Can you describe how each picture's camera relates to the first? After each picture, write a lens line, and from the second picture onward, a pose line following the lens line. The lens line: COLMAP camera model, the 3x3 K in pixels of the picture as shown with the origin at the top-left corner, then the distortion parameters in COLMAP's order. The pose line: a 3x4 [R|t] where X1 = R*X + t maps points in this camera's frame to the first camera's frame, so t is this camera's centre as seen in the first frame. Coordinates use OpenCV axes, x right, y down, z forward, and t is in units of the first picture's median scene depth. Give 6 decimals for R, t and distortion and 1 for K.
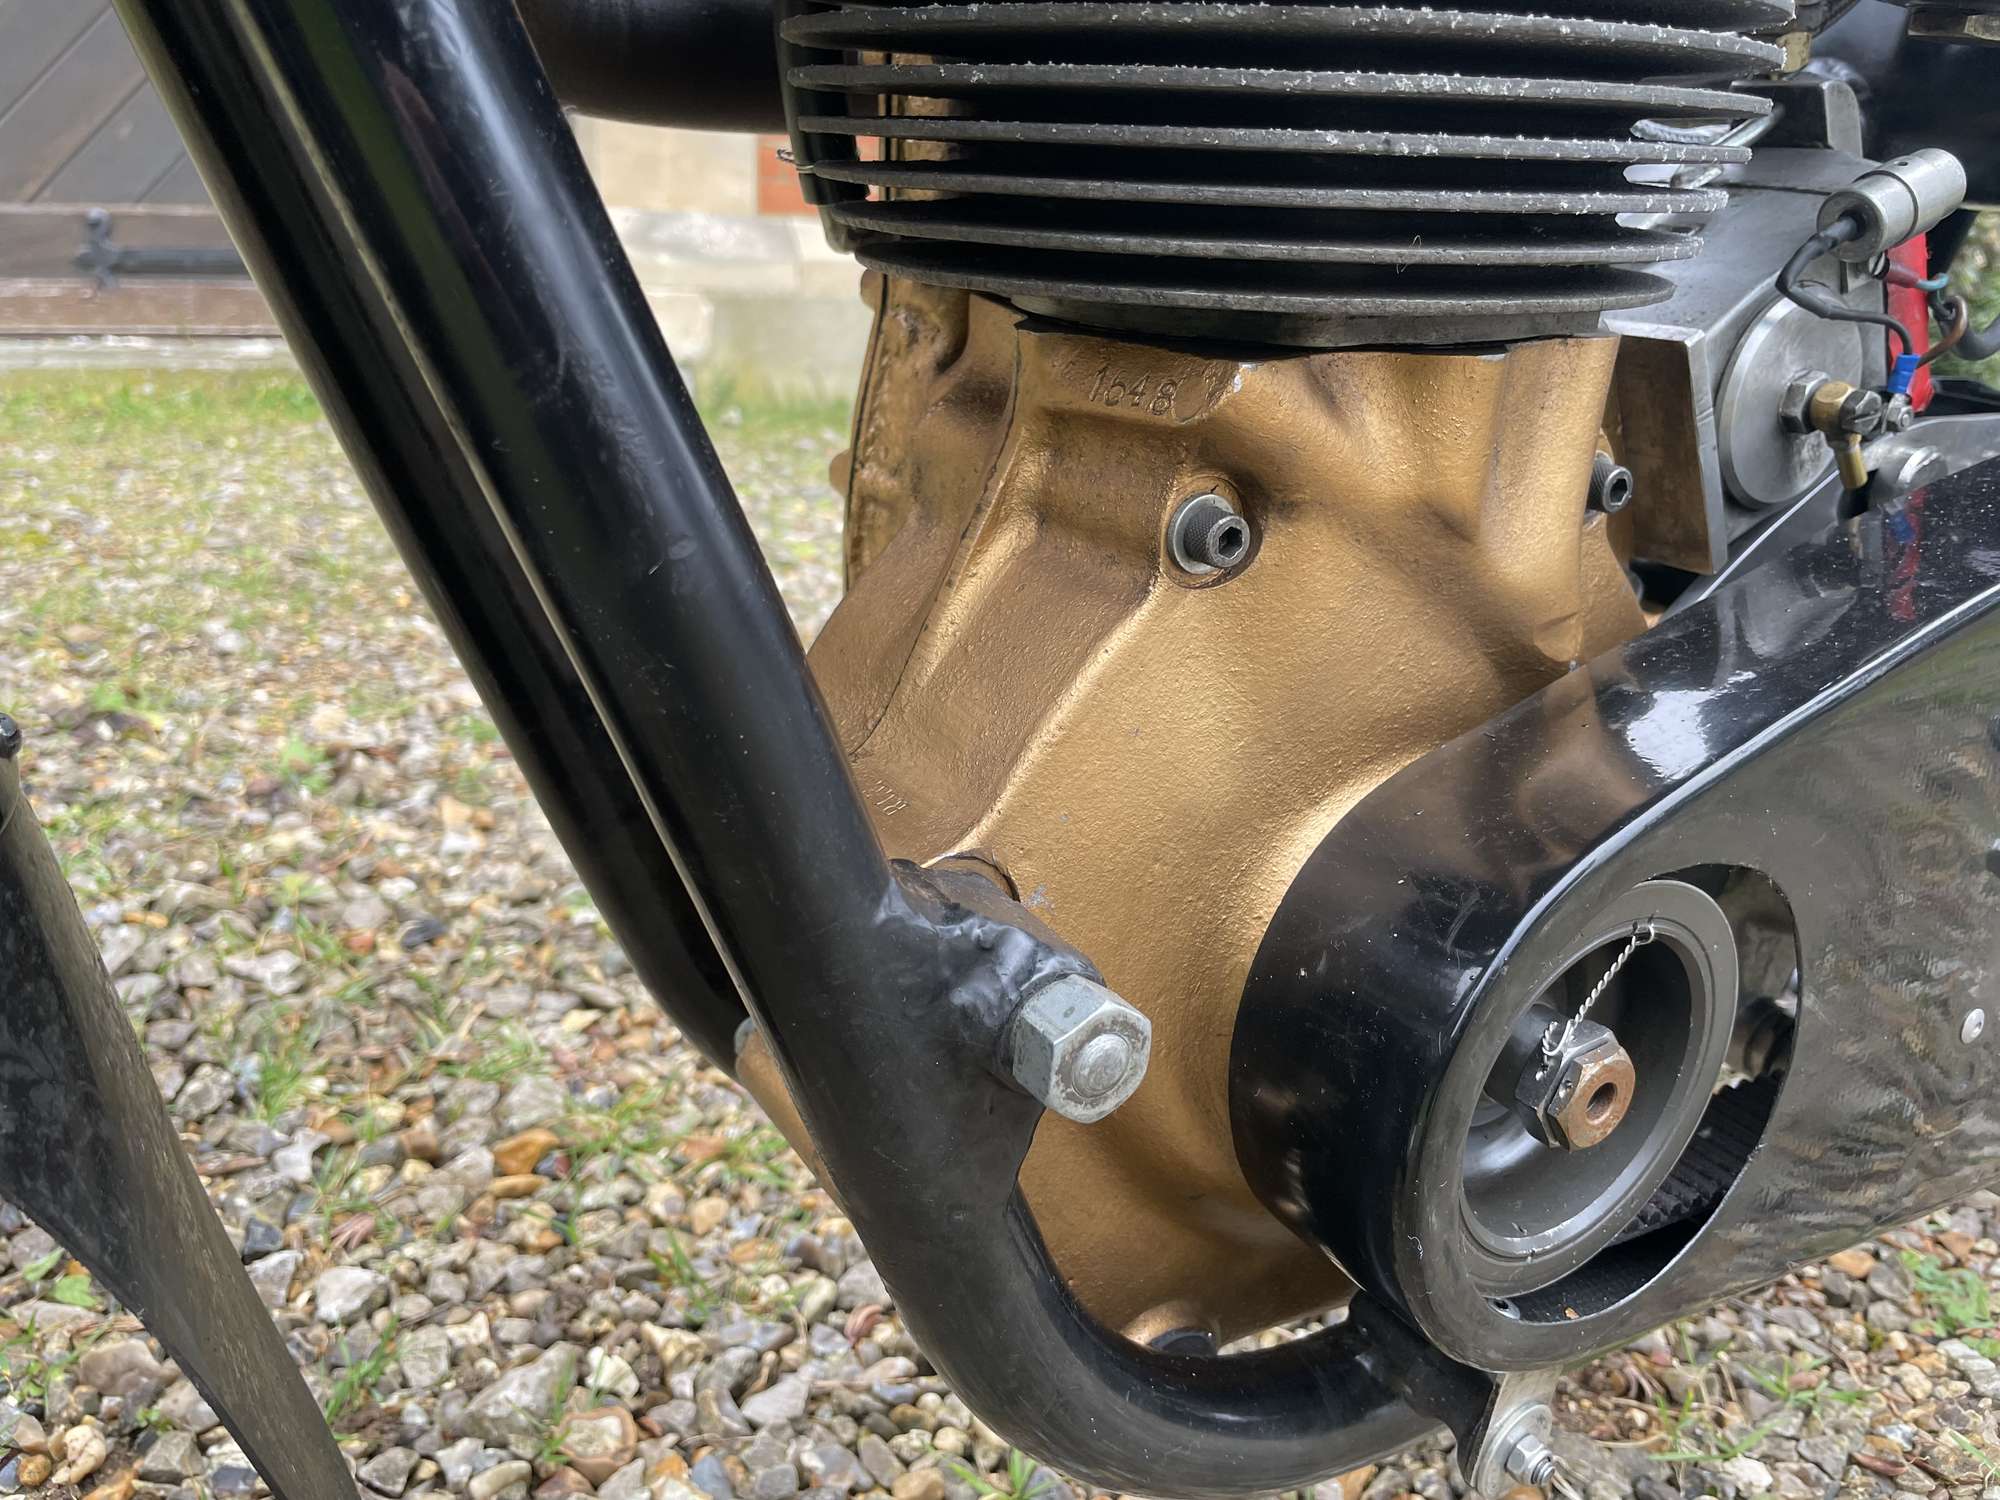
lens RADIAL K [[1531.2, 0, 975.8], [0, 1531.2, 728.1], [0, 0, 1]] dist [0.055913, -0.088496]
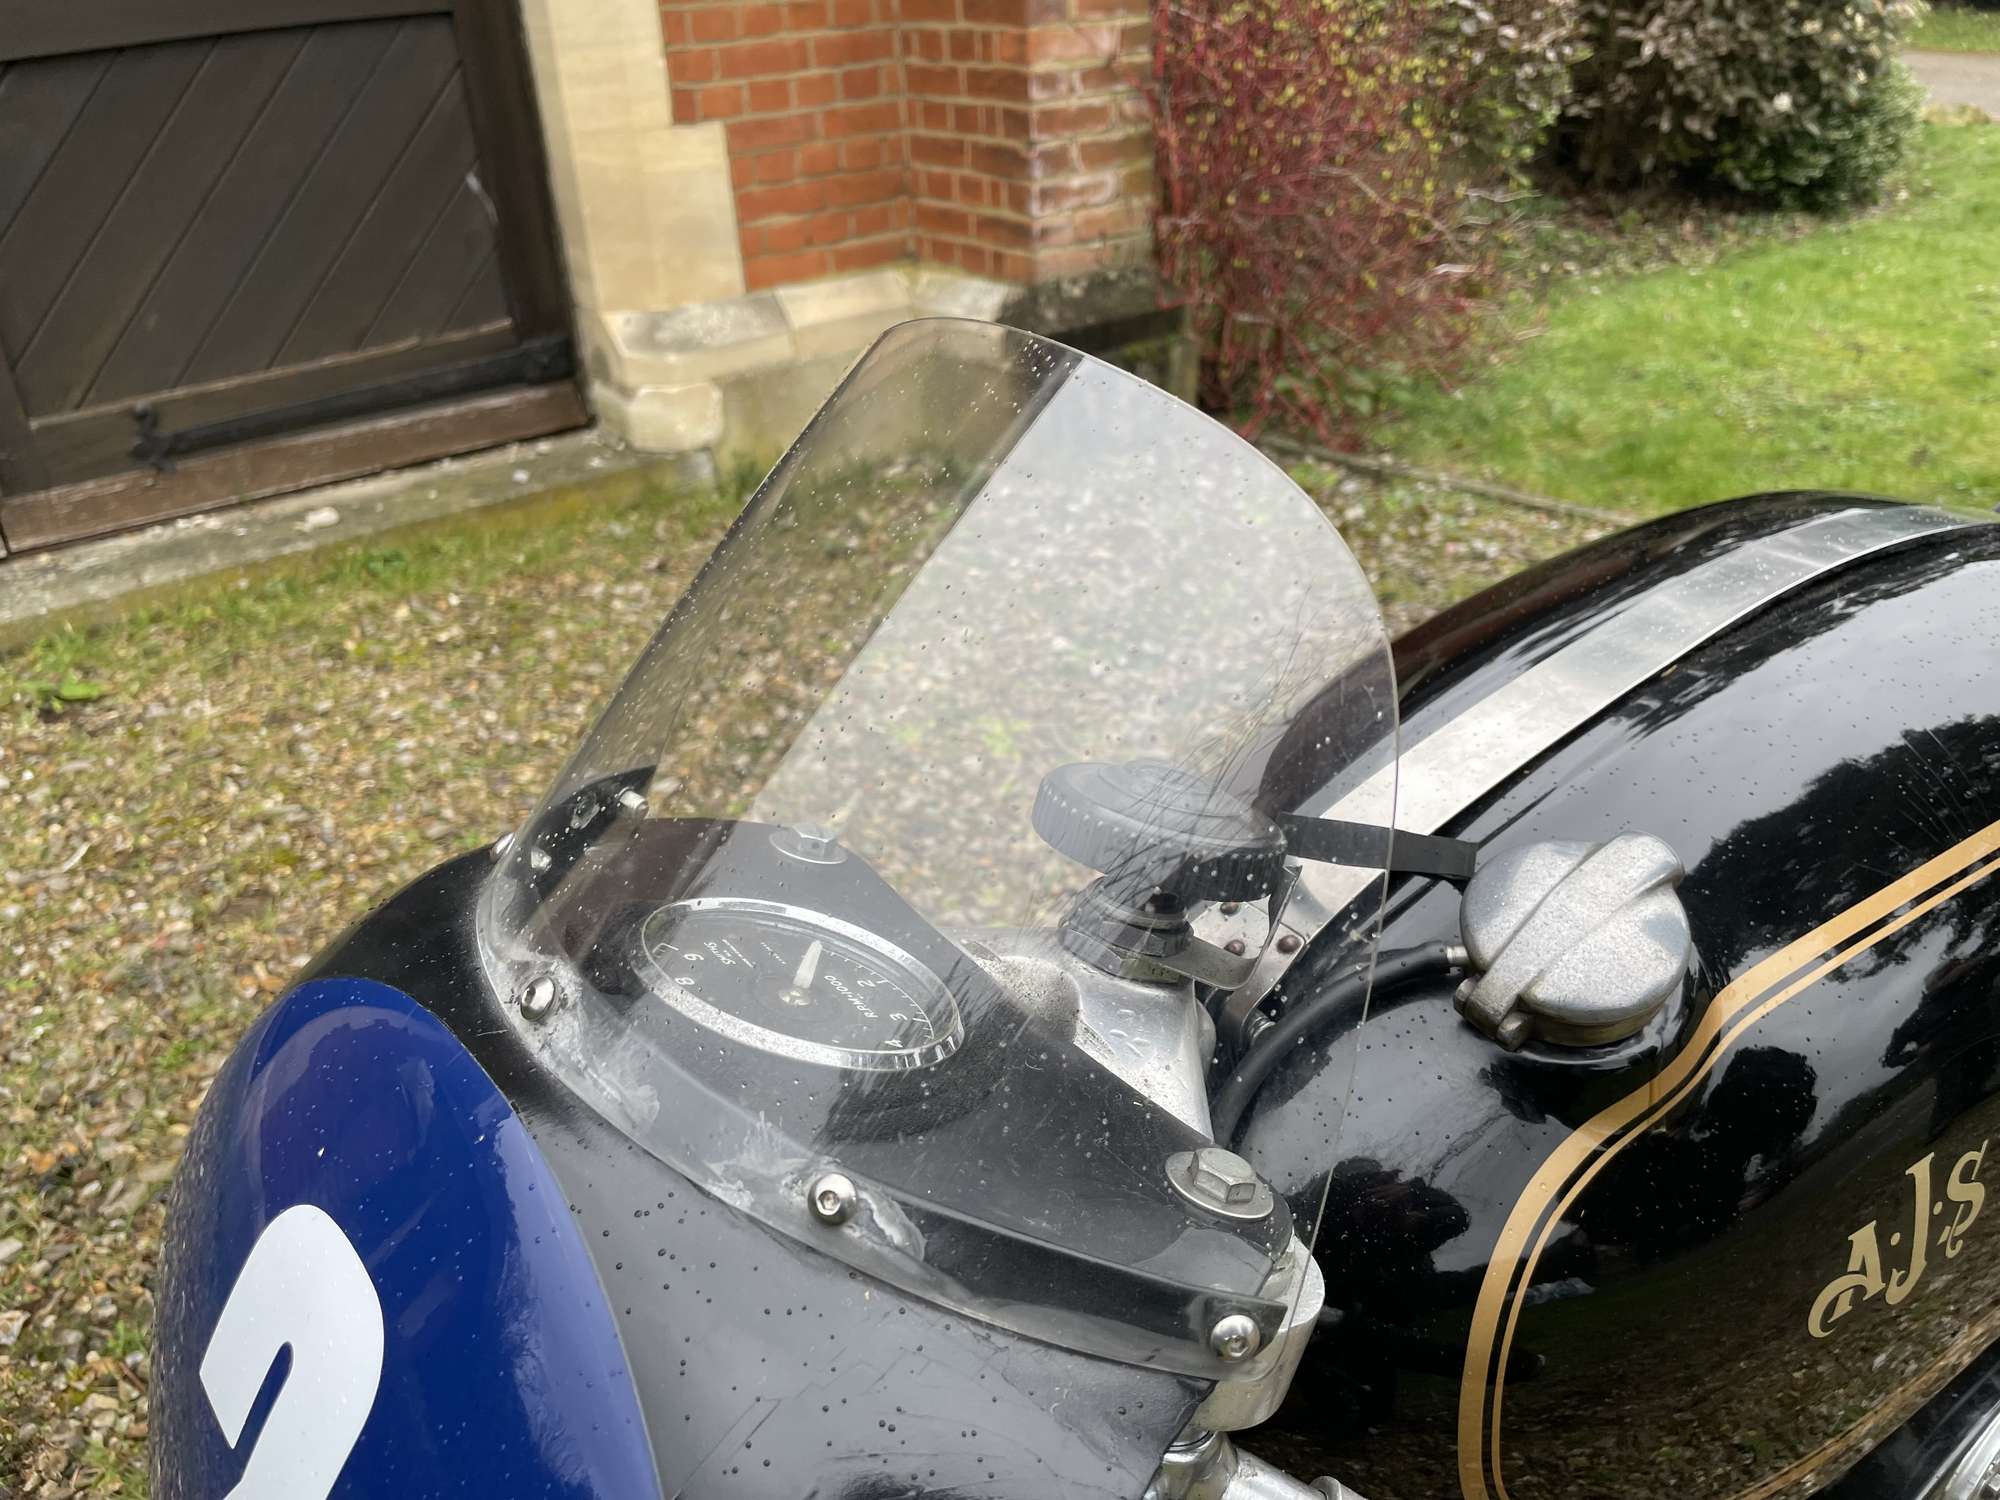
lens RADIAL K [[1512.9, 0, 993.9], [0, 1512.9, 744.5], [0, 0, 1]] dist [0.081863, -0.123626]
pose [[0.989868, -0.136107, 0.040463, -0.304995], [0.127439, 0.977243, 0.169573, -0.966566], [-0.062622, -0.162698, 0.984687, -0.500047]]
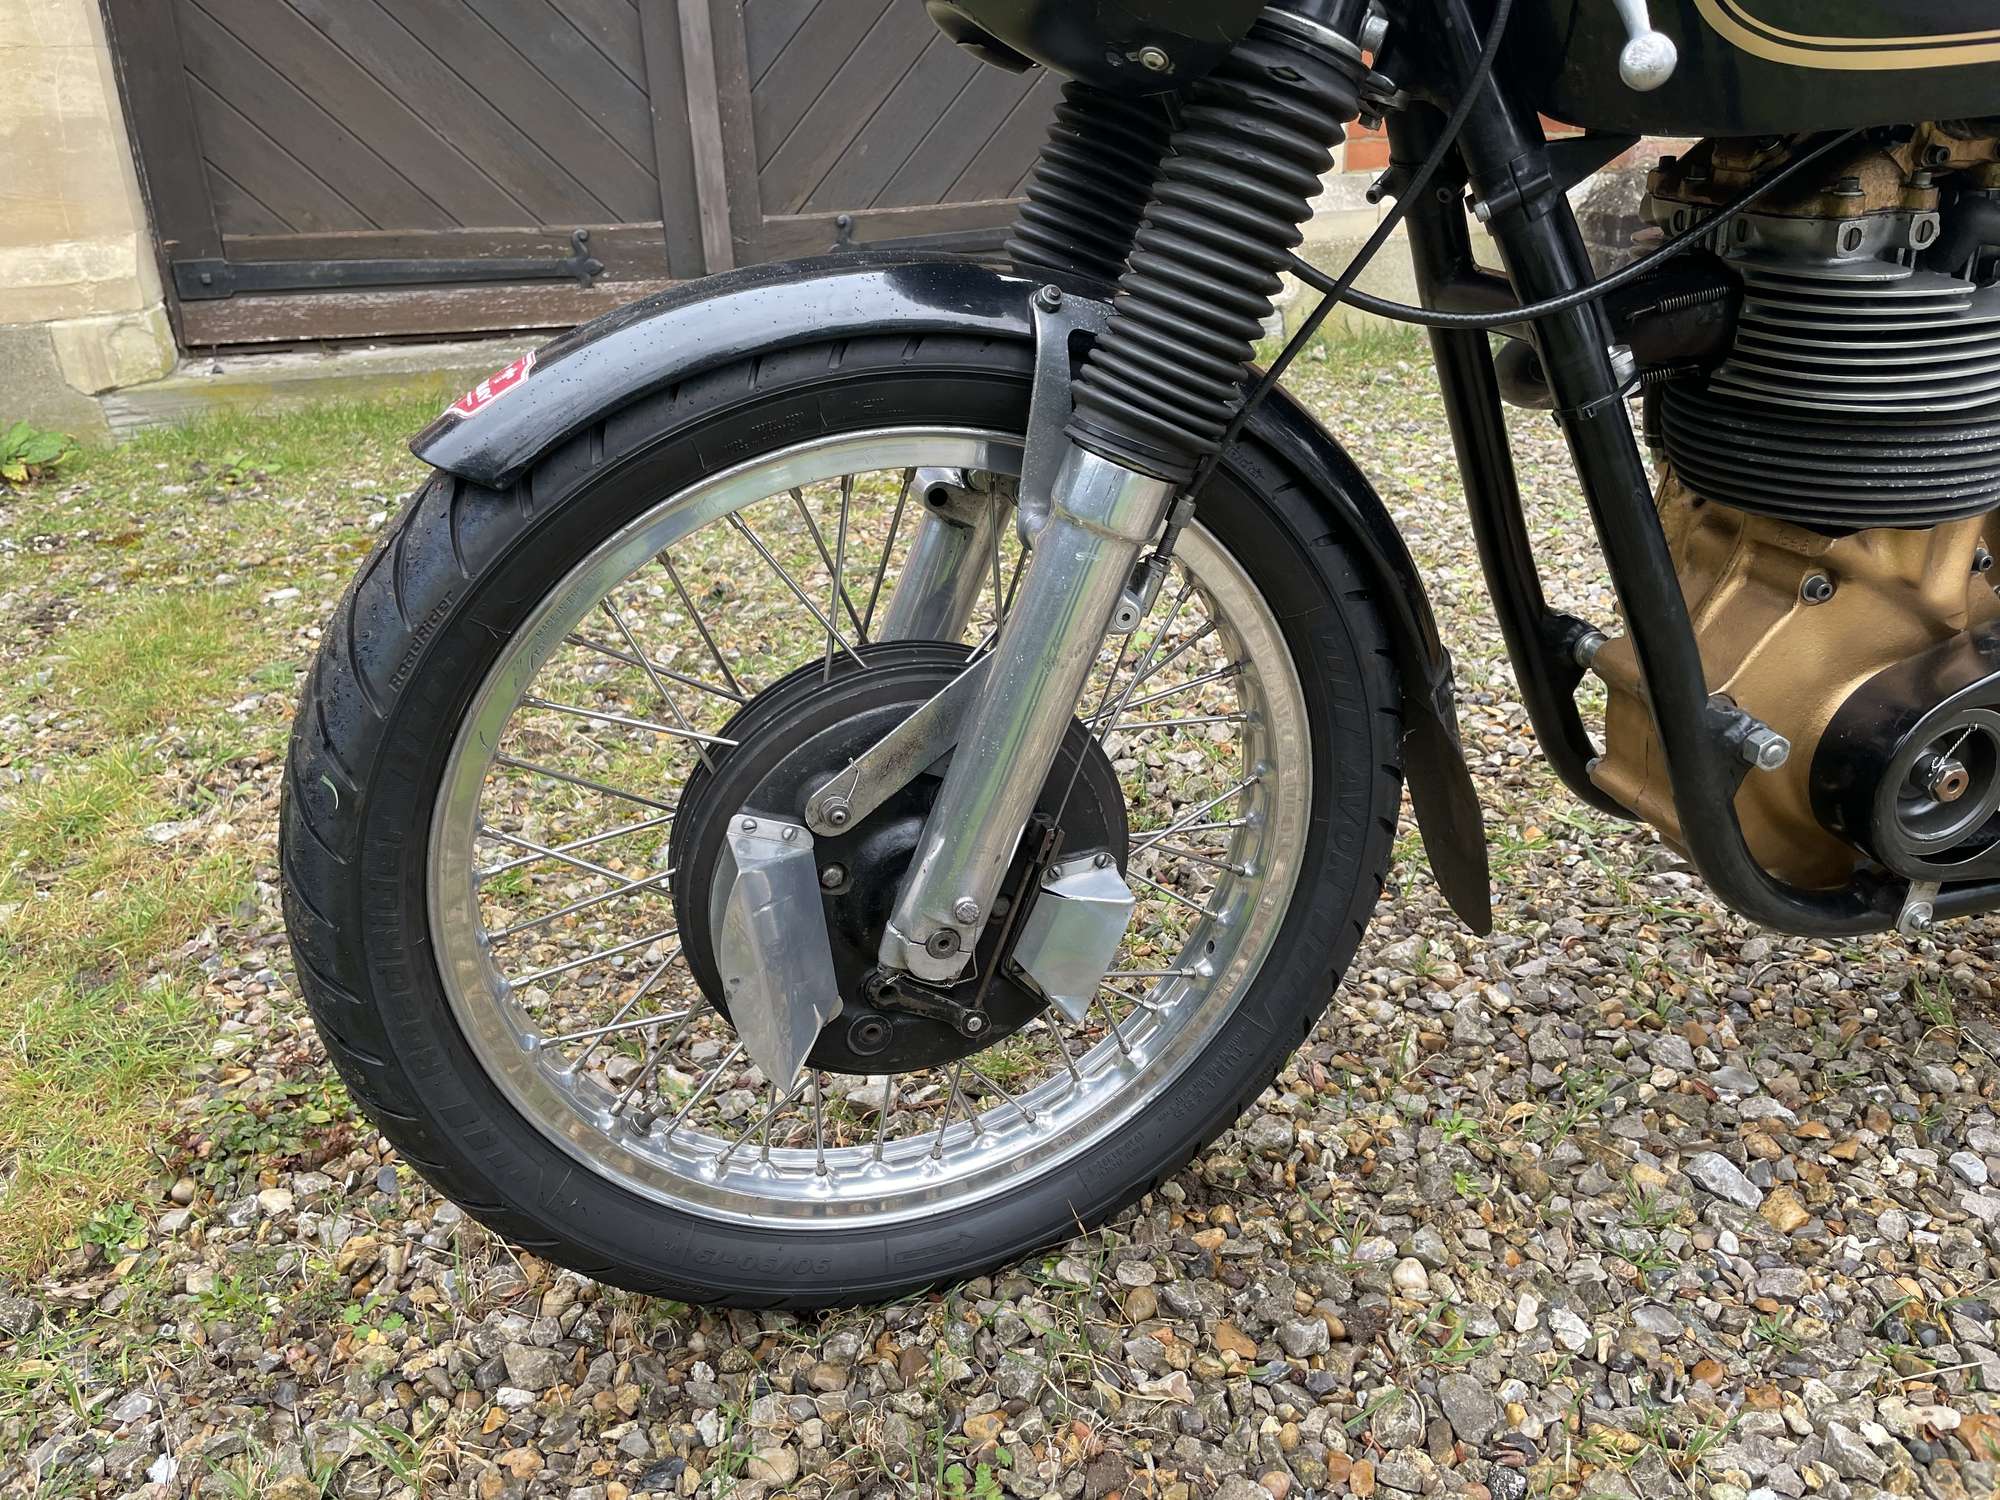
lens RADIAL K [[1493.3, 0, 987.3], [0, 1493.3, 748.6], [0, 0, 1]] dist [0.086824, -0.133963]
pose [[0.954692, 0.042894, -0.294487, -0.236911], [-0.014575, 0.995110, 0.097694, -0.037471], [0.297237, -0.088976, 0.950649, -1.074489]]
